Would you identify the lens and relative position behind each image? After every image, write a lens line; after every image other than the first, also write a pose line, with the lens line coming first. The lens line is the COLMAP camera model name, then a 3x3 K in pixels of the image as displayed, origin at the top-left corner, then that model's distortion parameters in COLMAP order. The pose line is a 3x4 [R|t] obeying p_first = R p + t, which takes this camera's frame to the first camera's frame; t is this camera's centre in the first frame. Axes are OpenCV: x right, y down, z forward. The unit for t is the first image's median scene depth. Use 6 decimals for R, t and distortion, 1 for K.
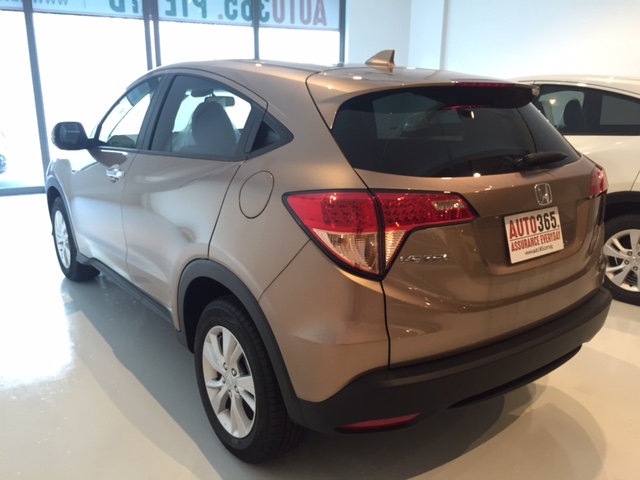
lens RADIAL K [[549.0, 0, 320.7], [0, 549.0, 236.2], [0, 0, 1]] dist [0.065431, -0.096579]
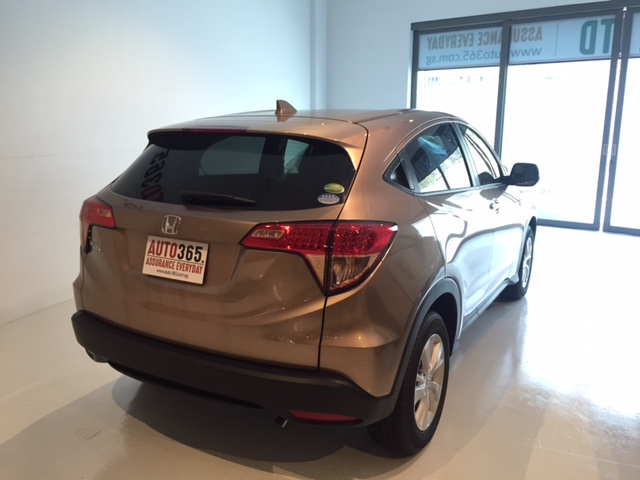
lens RADIAL K [[549.0, 0, 314.8], [0, 549.0, 240.2], [0, 0, 1]] dist [0.065431, -0.096579]
pose [[0.387069, 0.180179, -0.904275, 1.467632], [-0.236170, 0.967379, 0.091661, -0.207019], [0.891292, 0.178084, 0.416995, 0.748498]]
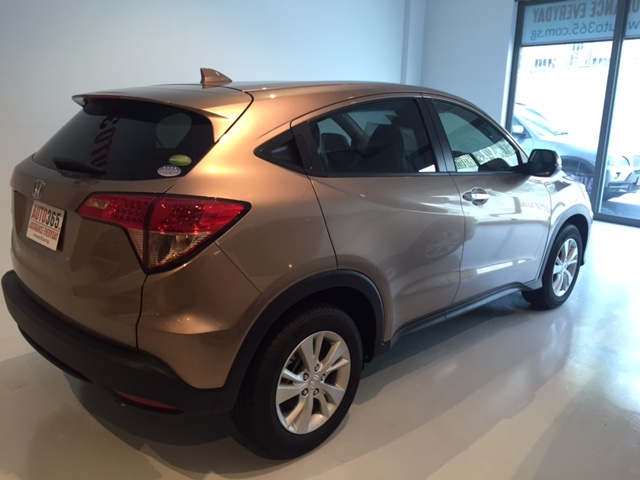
lens RADIAL K [[555.0, 0, 319.4], [0, 555.0, 241.2], [0, 0, 1]] dist [0.031194, -0.036381]
pose [[0.132758, 0.227511, -0.964683, 1.528120], [-0.276319, 0.943206, 0.184419, -0.328929], [0.951852, 0.242077, 0.188084, 1.284266]]
